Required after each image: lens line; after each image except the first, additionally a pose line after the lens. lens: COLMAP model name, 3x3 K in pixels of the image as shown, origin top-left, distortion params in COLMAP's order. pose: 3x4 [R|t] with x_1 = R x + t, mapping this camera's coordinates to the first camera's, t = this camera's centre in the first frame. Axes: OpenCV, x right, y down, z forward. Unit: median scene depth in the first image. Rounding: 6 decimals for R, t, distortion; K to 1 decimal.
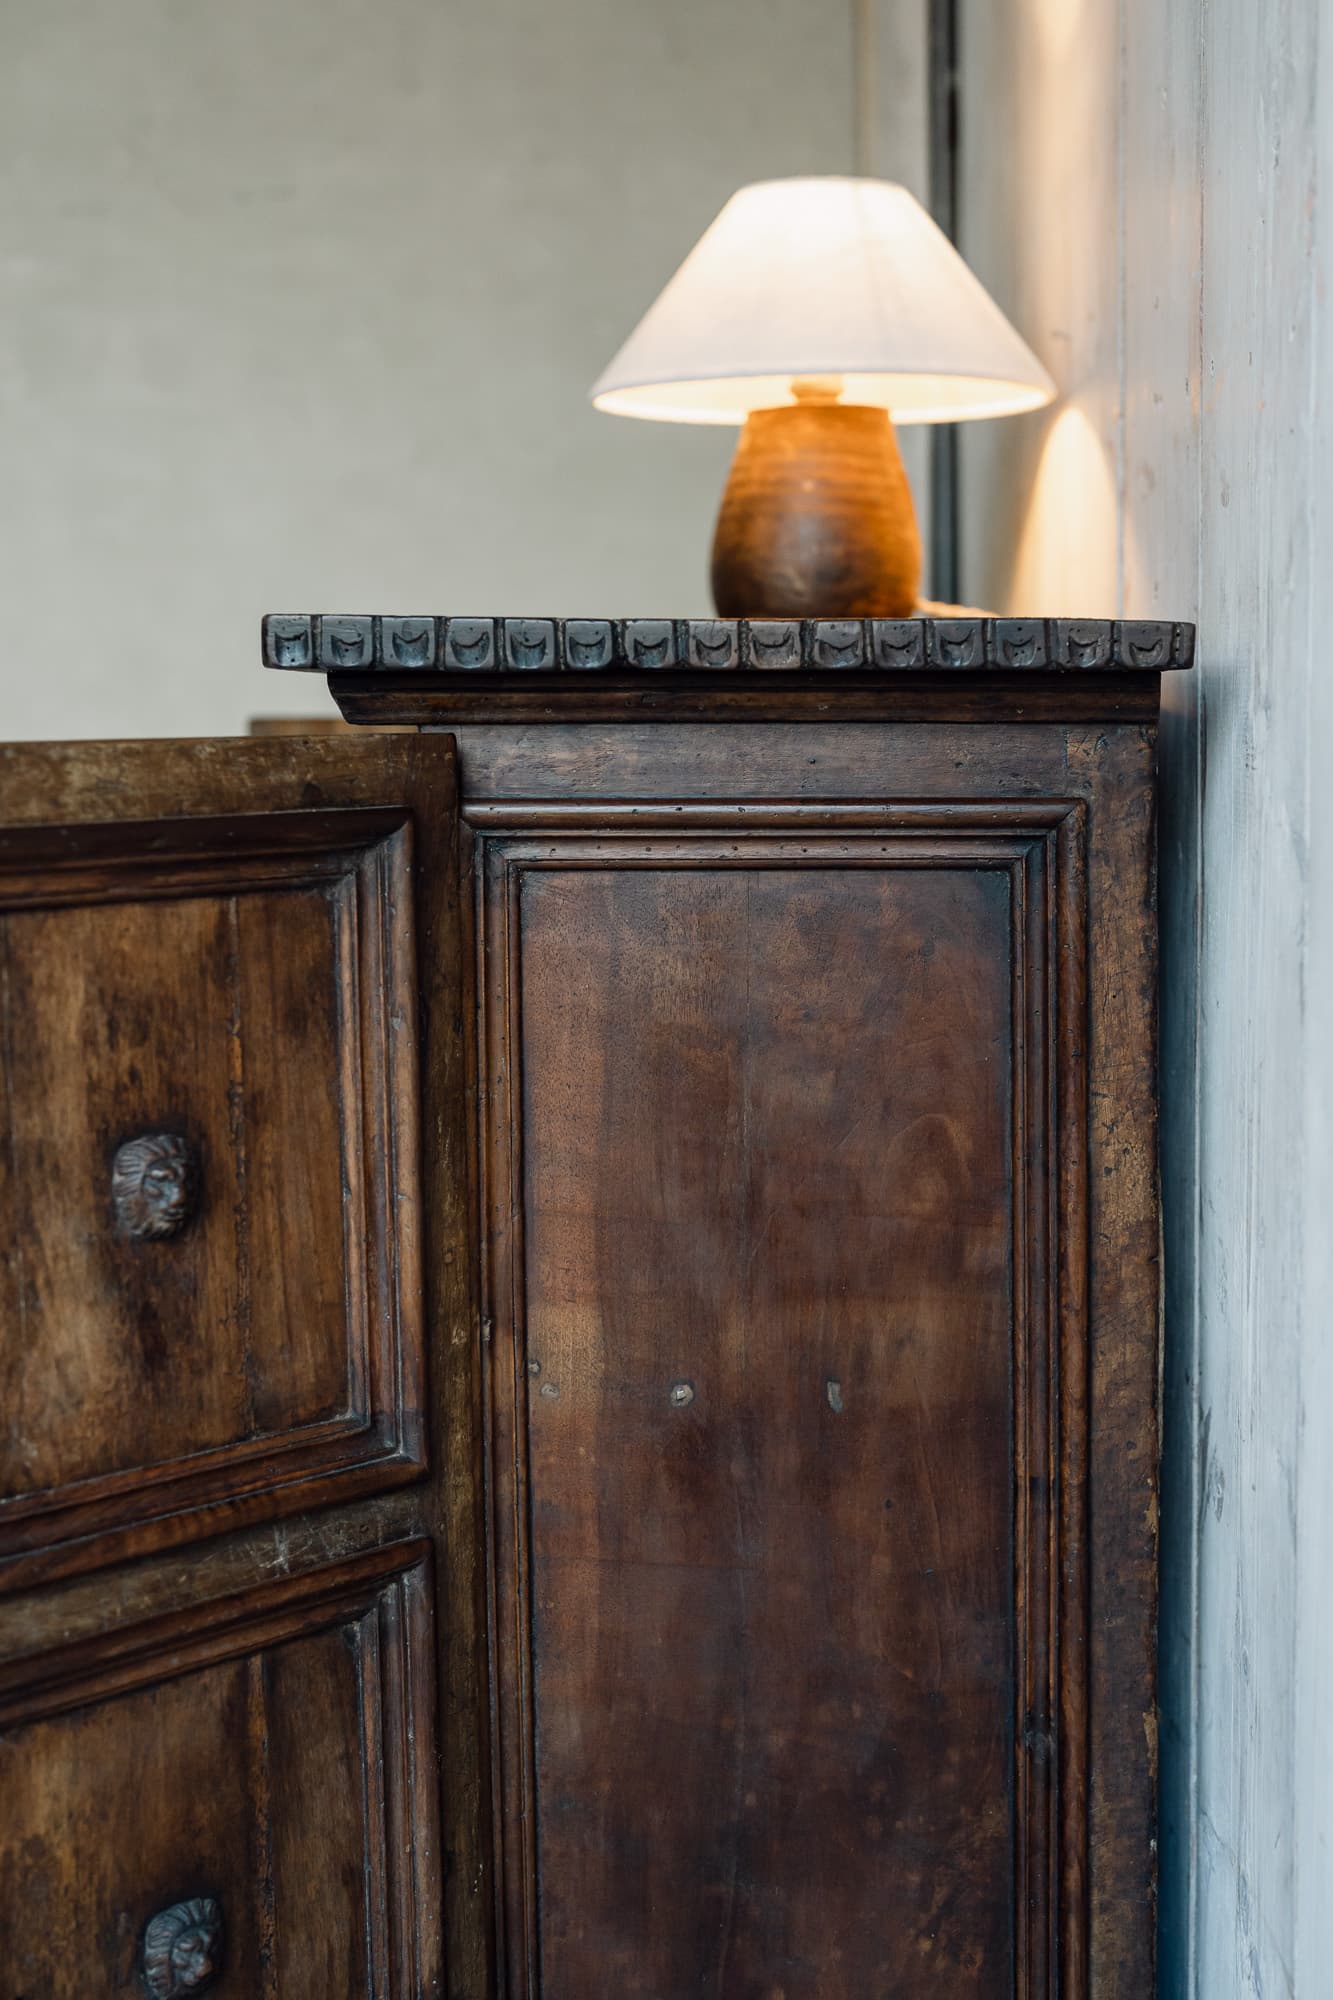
lens RADIAL K [[2853.7, 0, 750.4], [0, 2853.7, 999.9], [0, 0, 1]] dist [-0.000055, 0.000000]
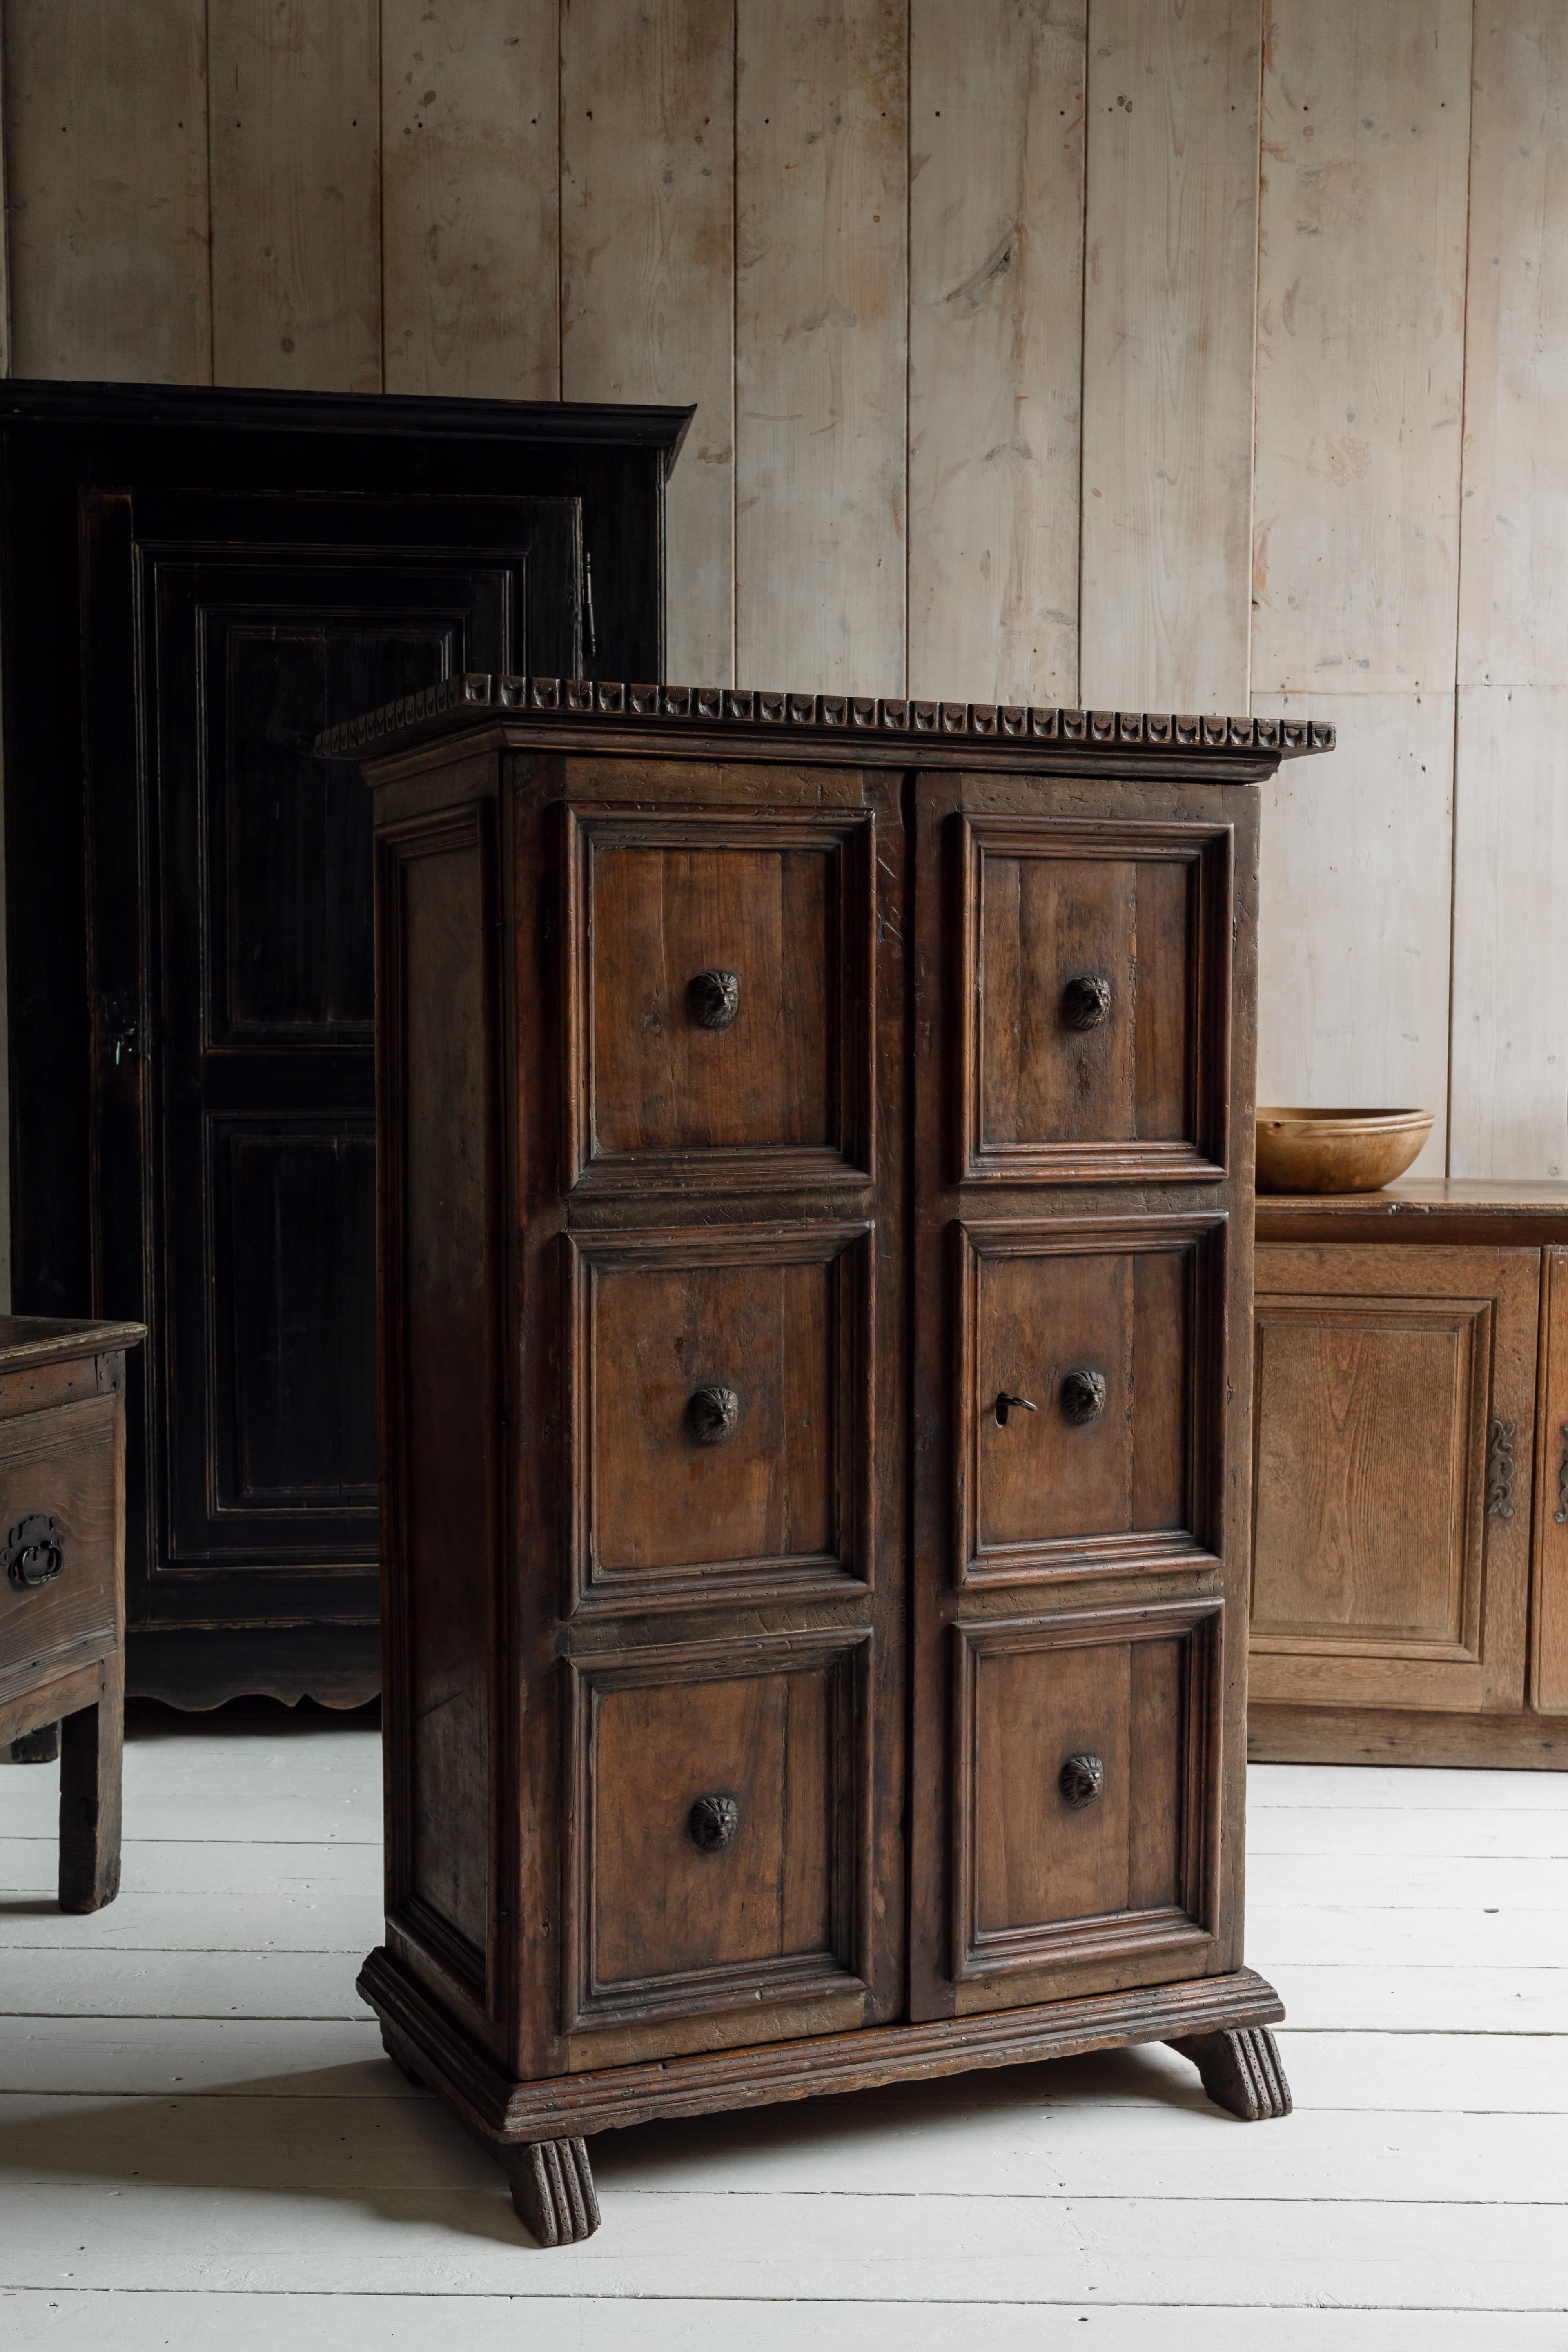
lens RADIAL K [[2710.1, 0, 729.7], [0, 2710.1, 1226.7], [0, 0, 1]] dist [-0.007547, 0.000000]
pose [[0.917443, 0.040402, -0.395811, 0.309743], [-0.056073, 0.998031, -0.028098, 0.279896], [0.393897, 0.047972, 0.917902, -0.813365]]
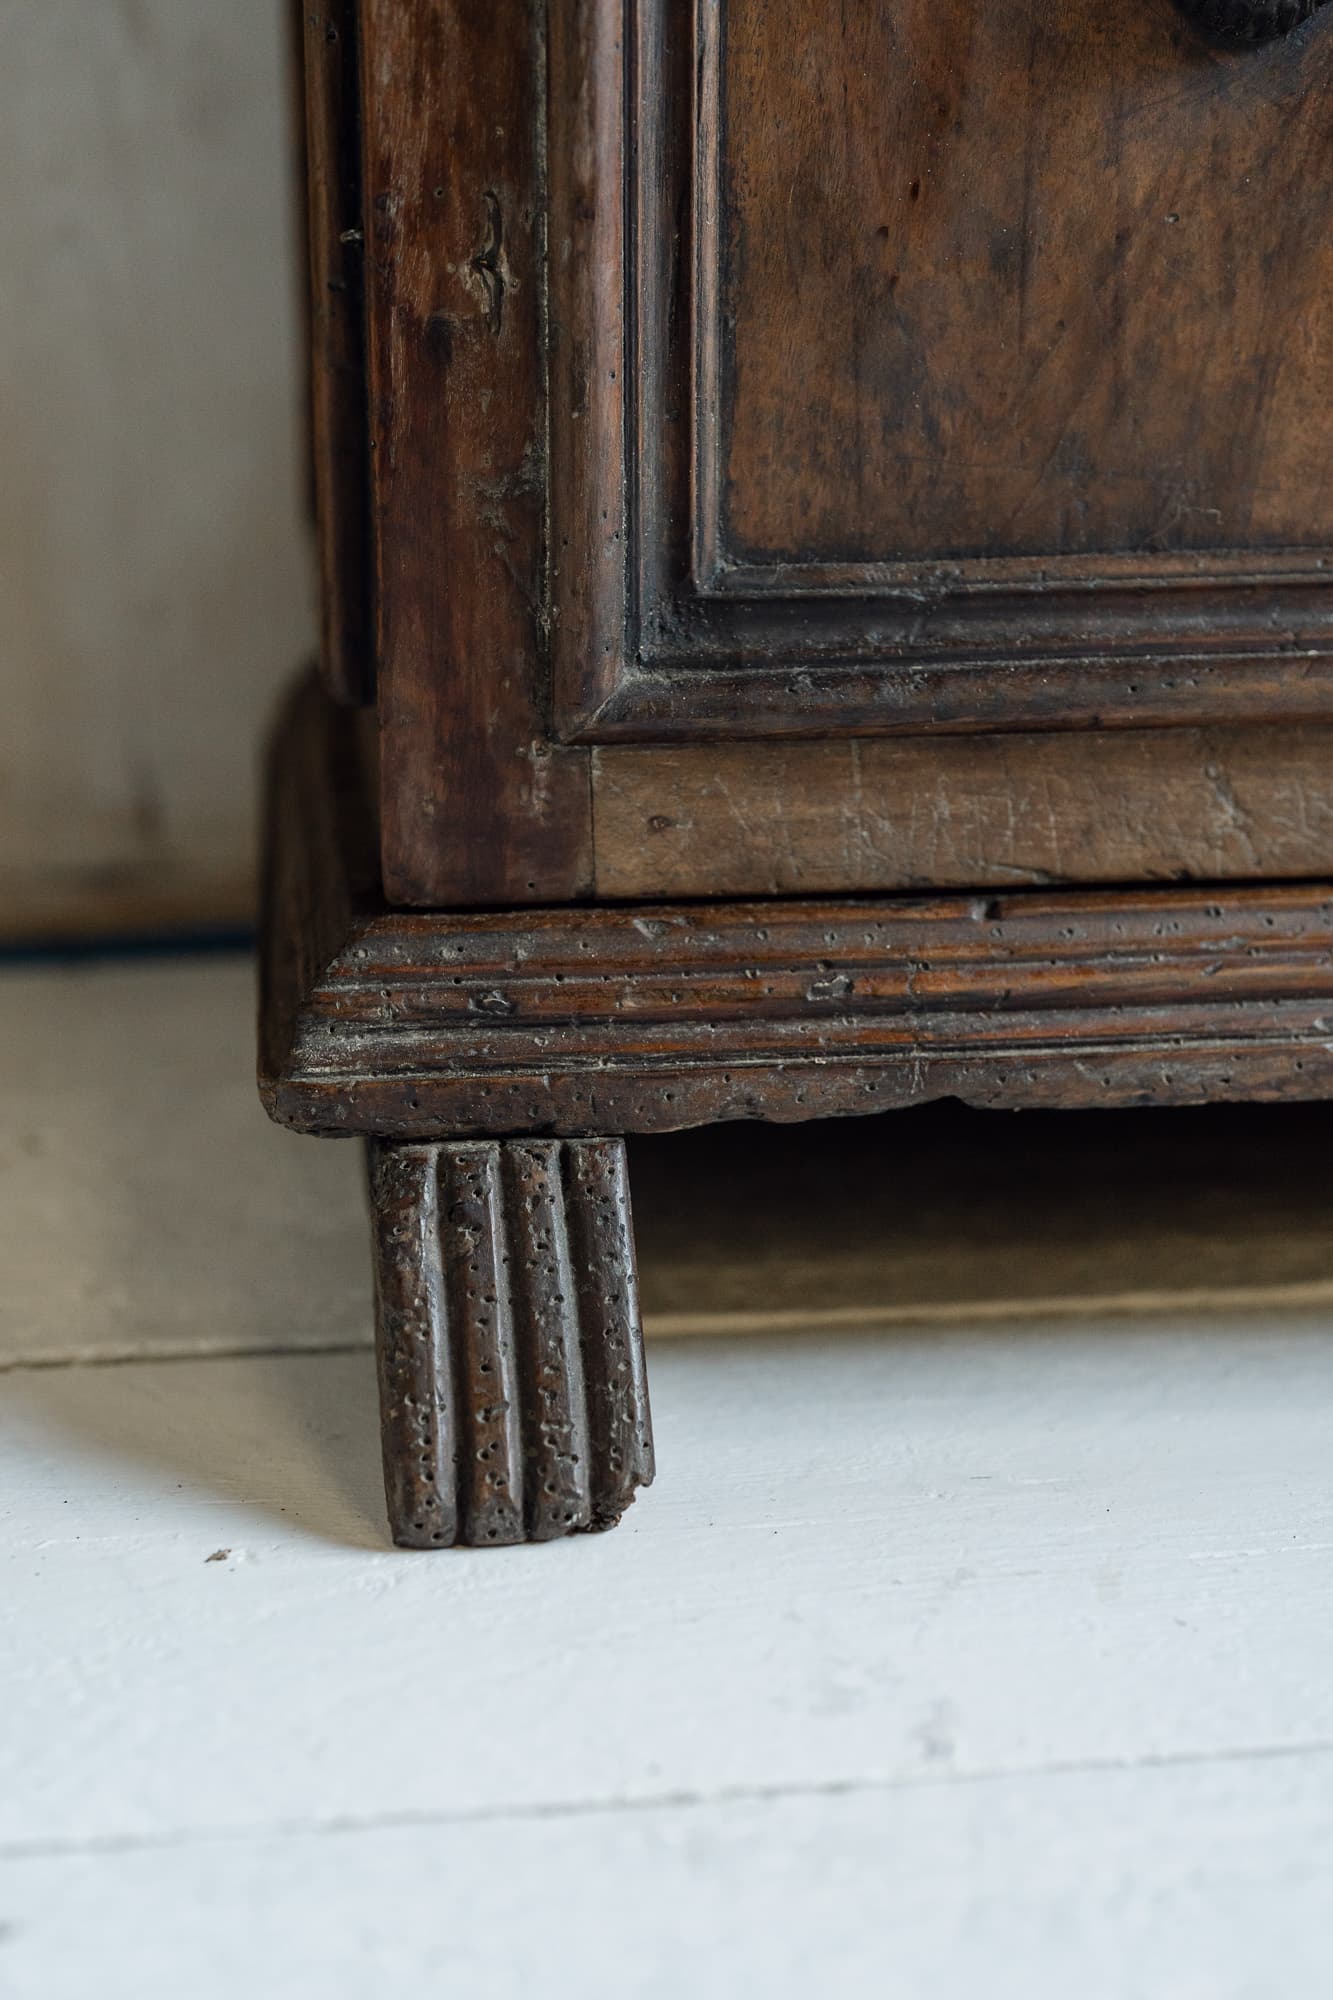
lens RADIAL K [[2853.7, 0, 653.8], [0, 2853.7, 1018.3], [0, 0, 1]] dist [-0.000055, 0.000000]
pose [[0.766765, 0.175580, -0.617450, -0.154451], [-0.071135, 0.979183, 0.190106, 0.707450], [0.637975, -0.101844, 0.763293, 0.413509]]
